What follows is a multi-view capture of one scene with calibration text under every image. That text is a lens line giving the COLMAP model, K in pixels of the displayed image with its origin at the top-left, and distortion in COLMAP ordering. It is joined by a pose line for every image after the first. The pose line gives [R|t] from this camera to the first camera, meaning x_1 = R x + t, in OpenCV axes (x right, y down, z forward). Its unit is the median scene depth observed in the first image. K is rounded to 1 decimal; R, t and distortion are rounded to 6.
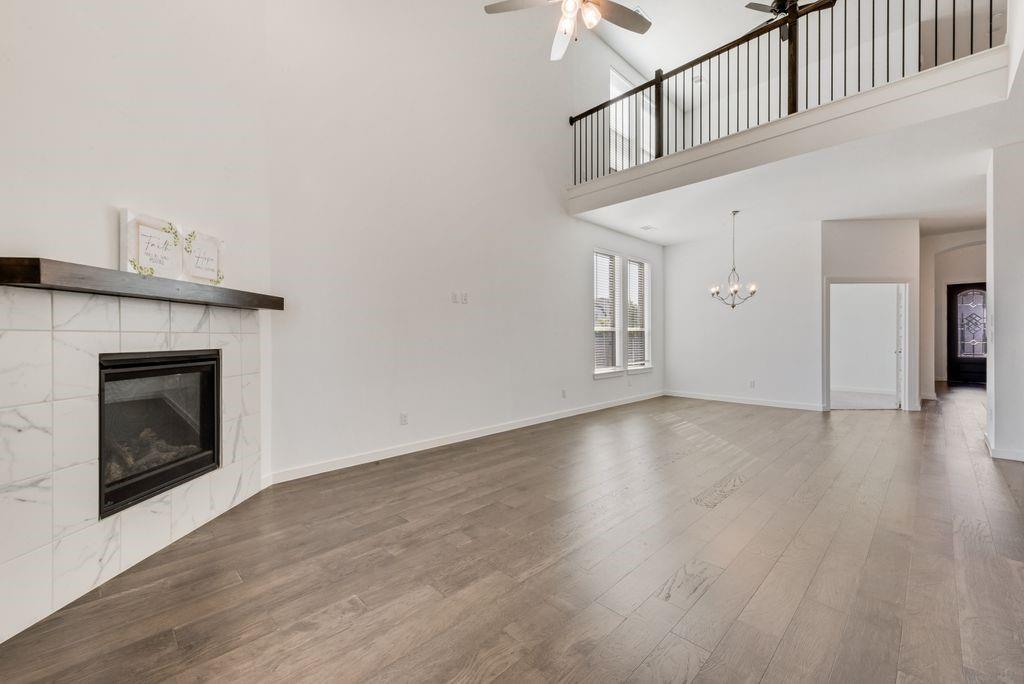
lens RADIAL K [[411.3, 0, 514.0], [0, 411.3, 339.0], [0, 0, 1]] dist [0.000891, -0.000010]
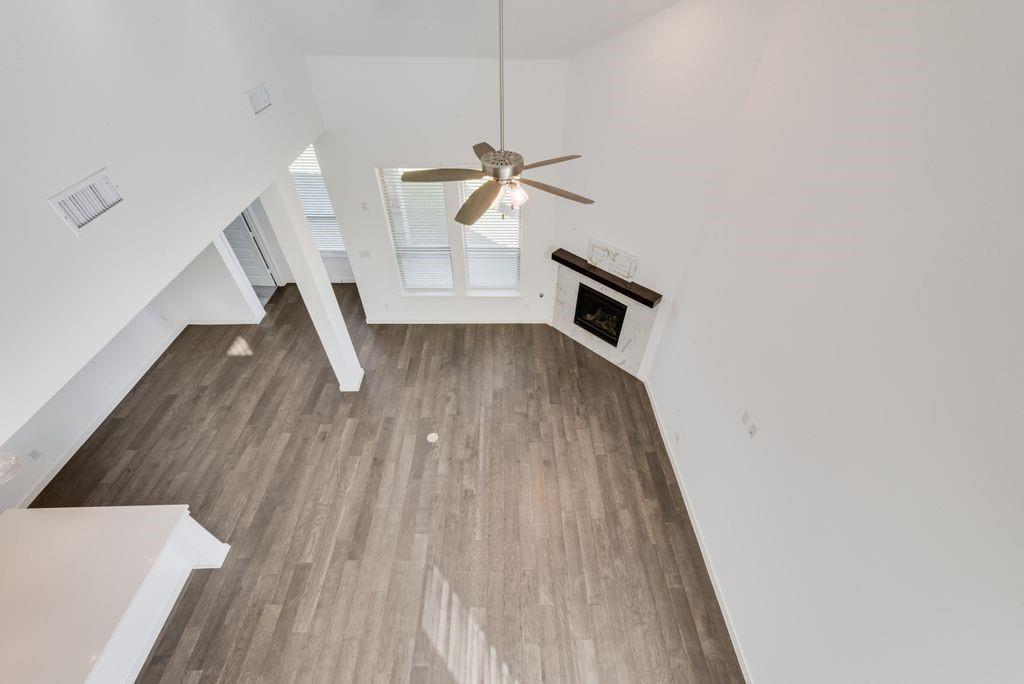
lens RADIAL K [[411.3, 0, 514.0], [0, 411.3, 339.0], [0, 0, 1]] dist [0.000891, -0.000010]
pose [[-0.691729, 0.482982, -0.536880, 0.734453], [-0.004055, 0.740829, 0.671681, -1.063659], [0.722146, 0.466798, -0.510494, 1.502420]]
